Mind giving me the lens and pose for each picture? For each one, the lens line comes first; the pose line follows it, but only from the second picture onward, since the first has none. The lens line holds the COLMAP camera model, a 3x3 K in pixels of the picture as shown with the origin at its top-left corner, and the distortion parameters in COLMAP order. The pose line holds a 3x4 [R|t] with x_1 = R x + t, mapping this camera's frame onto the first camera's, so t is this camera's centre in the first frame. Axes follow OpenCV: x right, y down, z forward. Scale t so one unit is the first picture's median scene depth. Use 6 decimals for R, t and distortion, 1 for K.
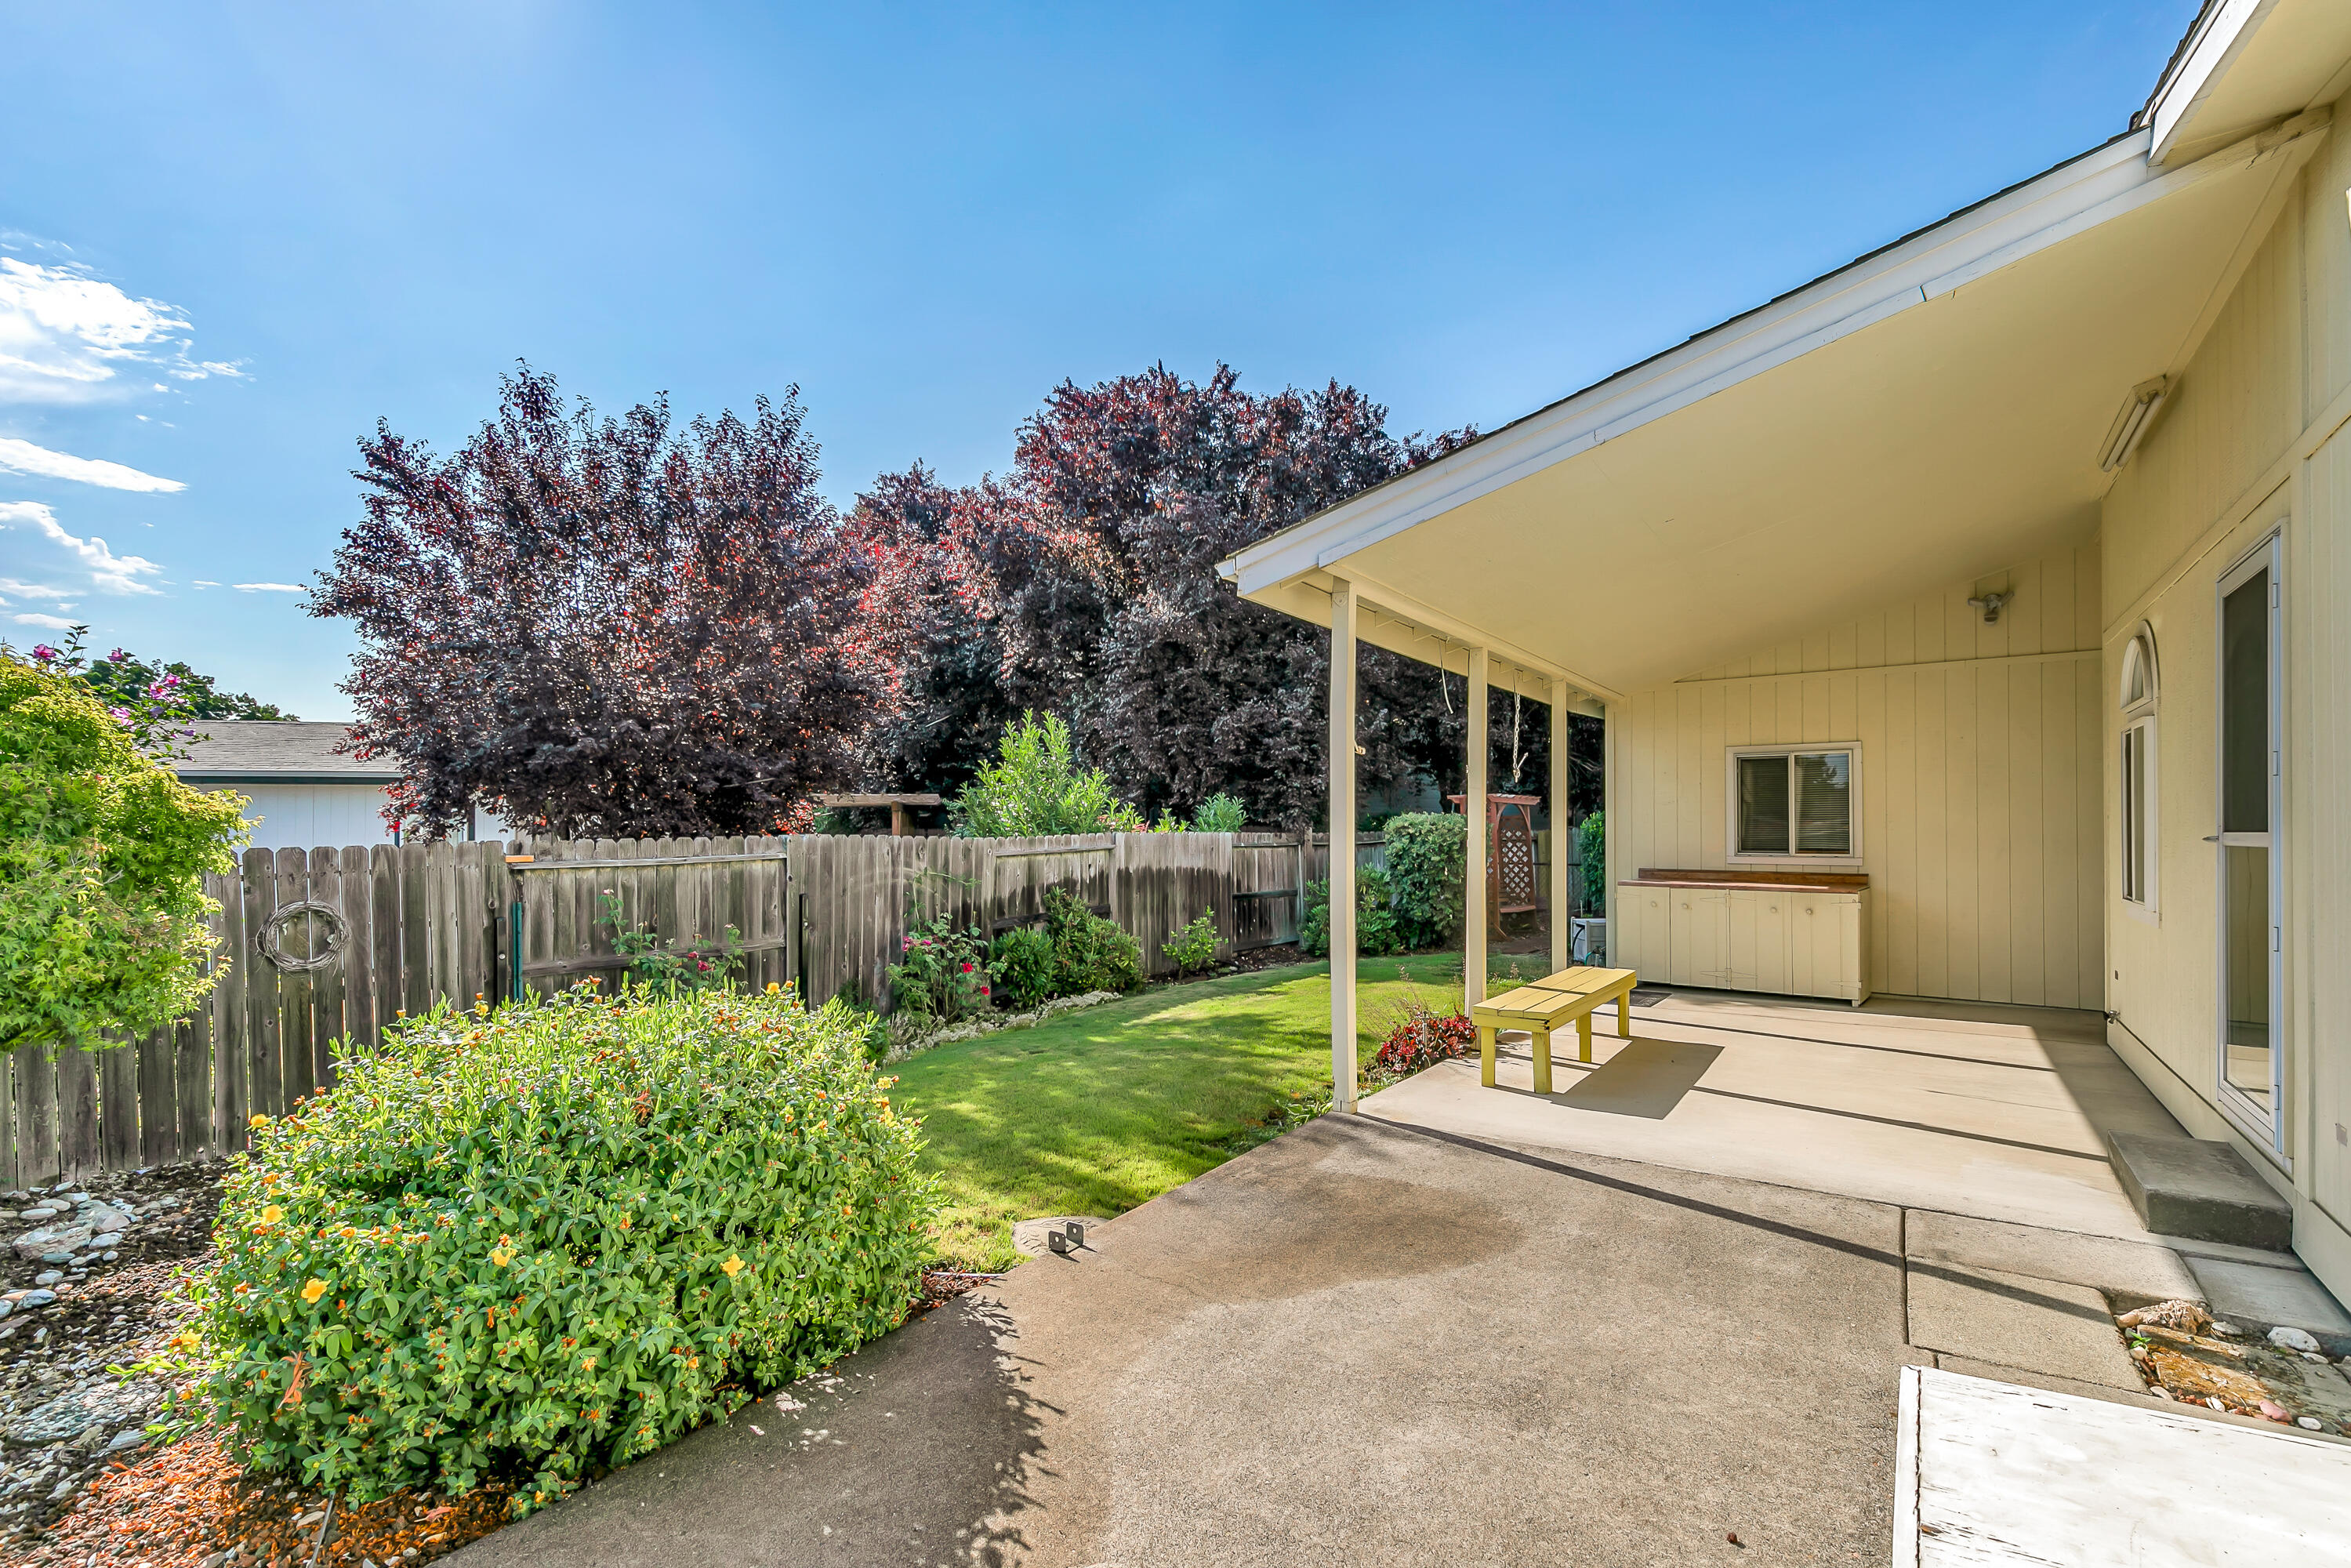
lens RADIAL K [[1114.8, 0, 1177.3], [0, 1114.8, 821.3], [0, 0, 1]] dist [-0.000241, -0.000064]
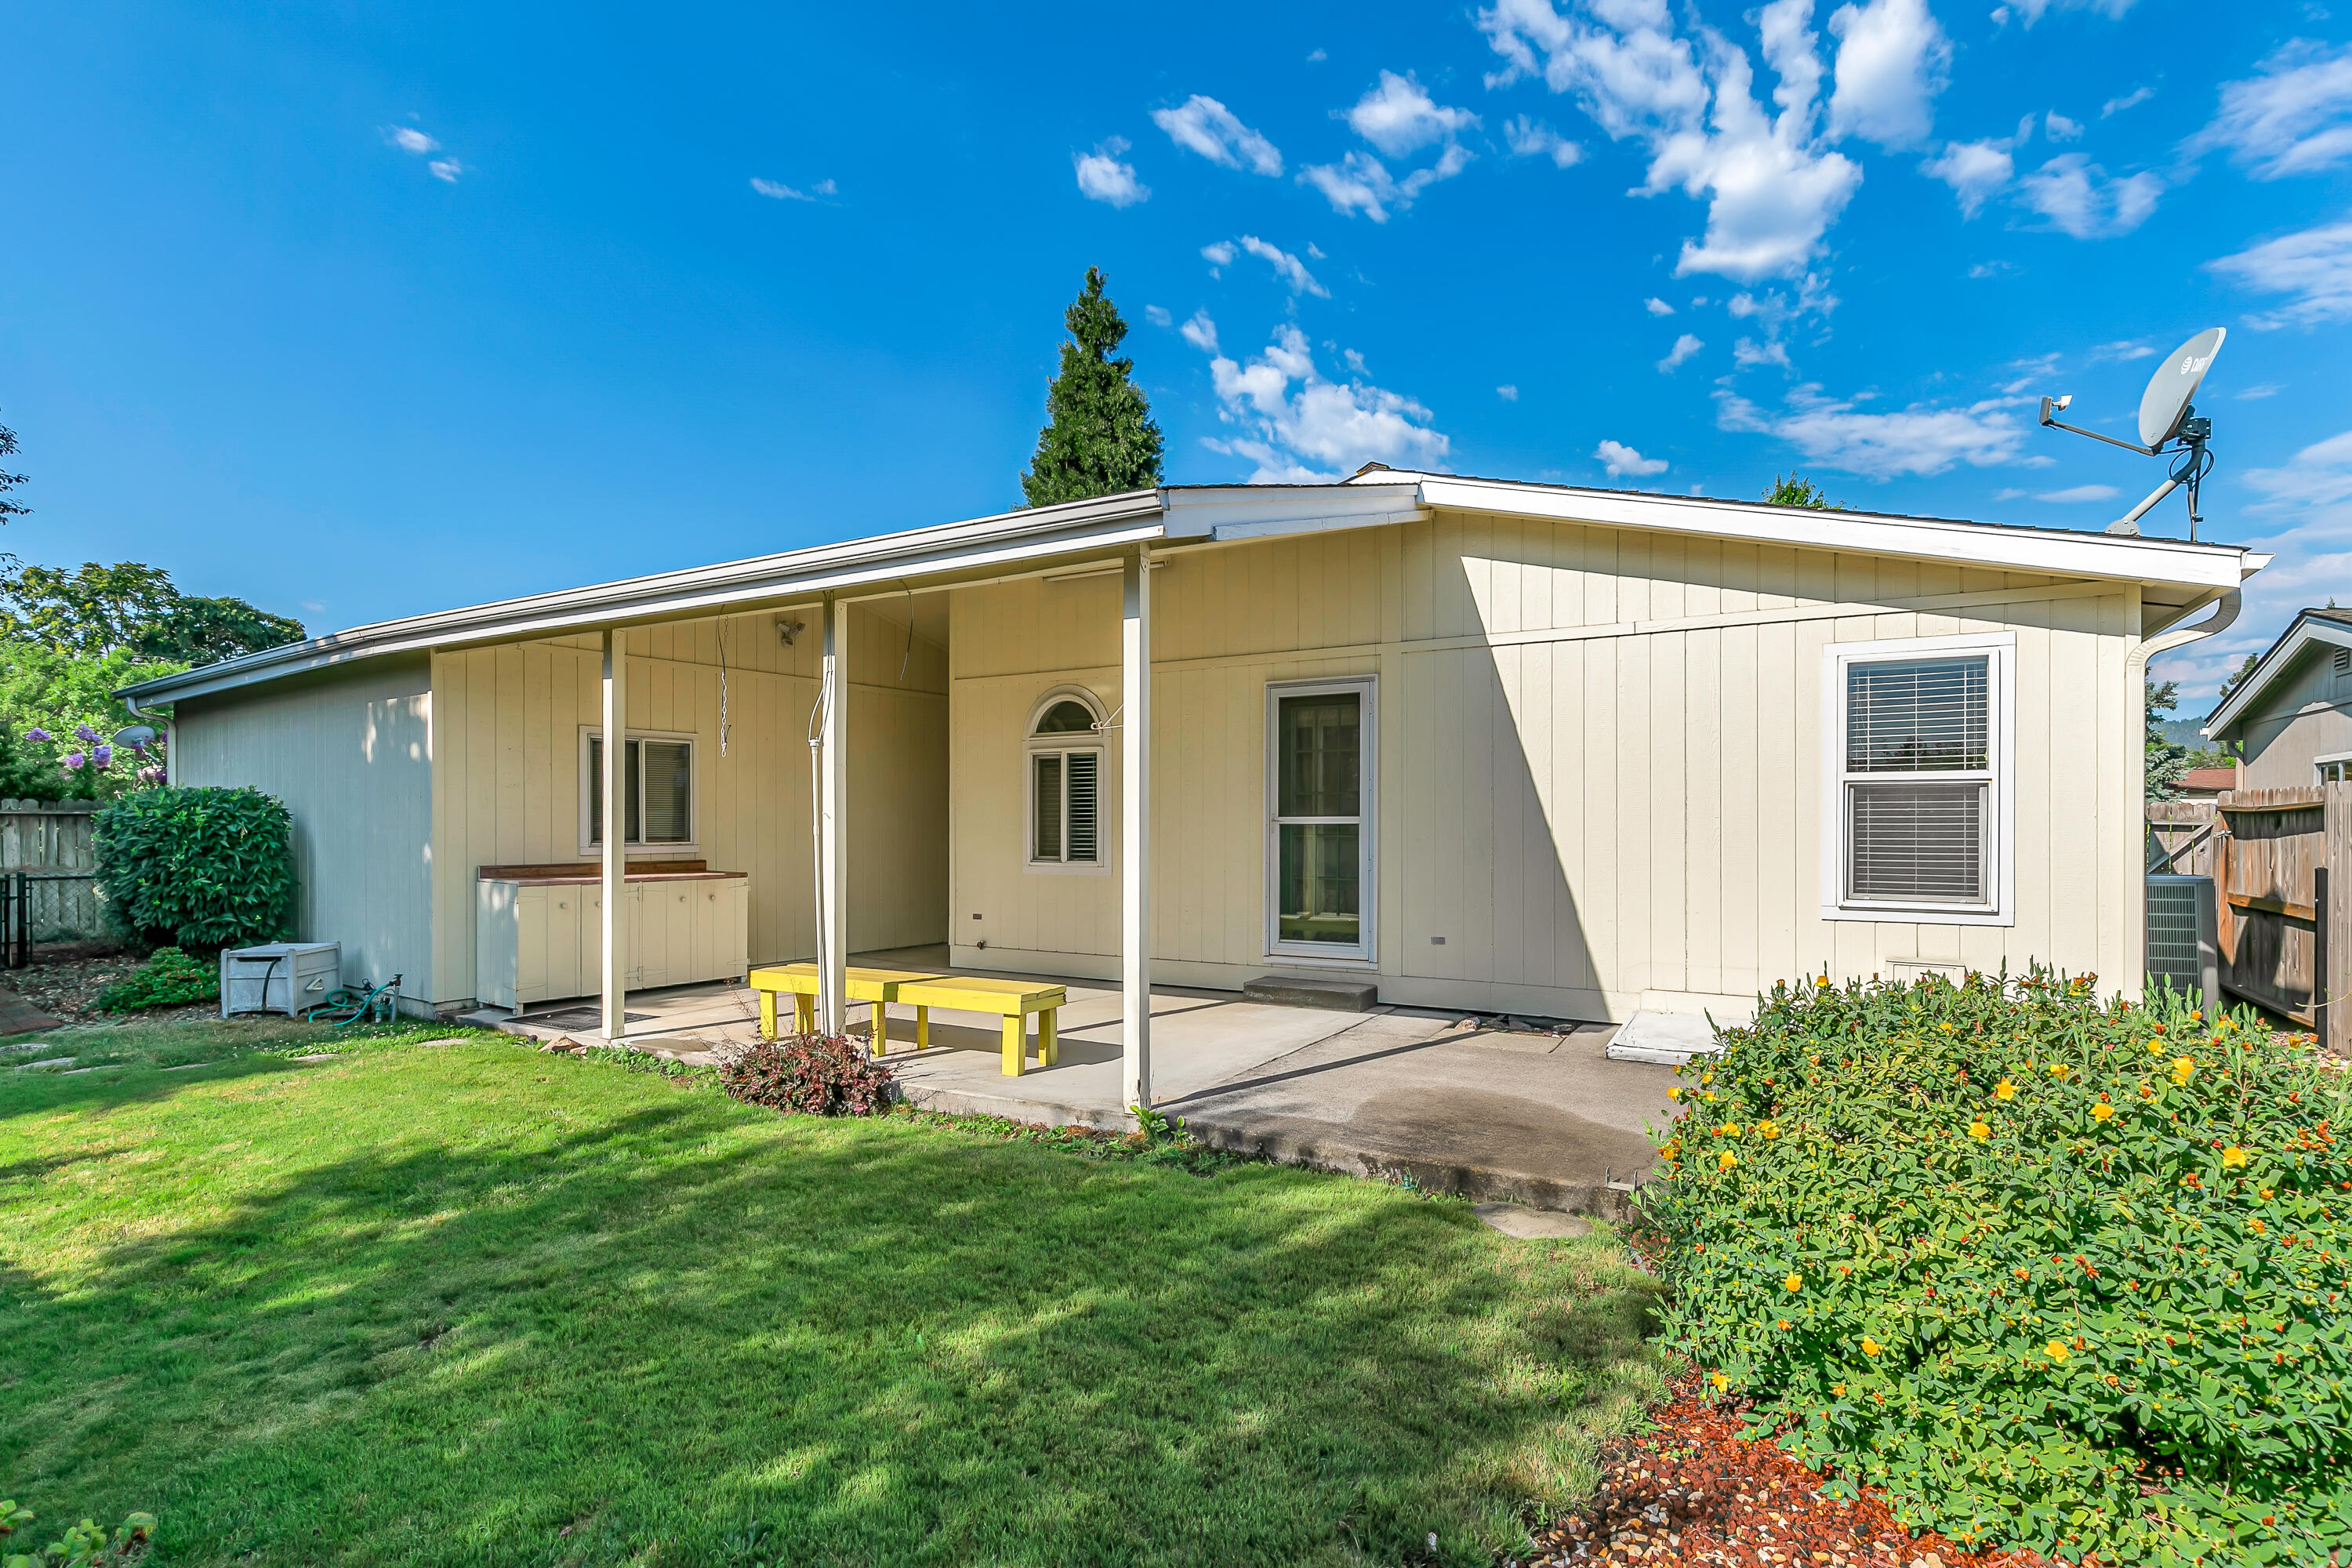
lens RADIAL K [[1115.2, 0, 1177.8], [0, 1115.2, 821.3], [0, 0, 1]] dist [-0.000241, -0.000064]
pose [[-0.076552, -0.000710, 0.997065, -0.488729], [-0.003224, 0.999995, 0.000464, 0.009900], [-0.997060, -0.003179, -0.076553, 0.646230]]
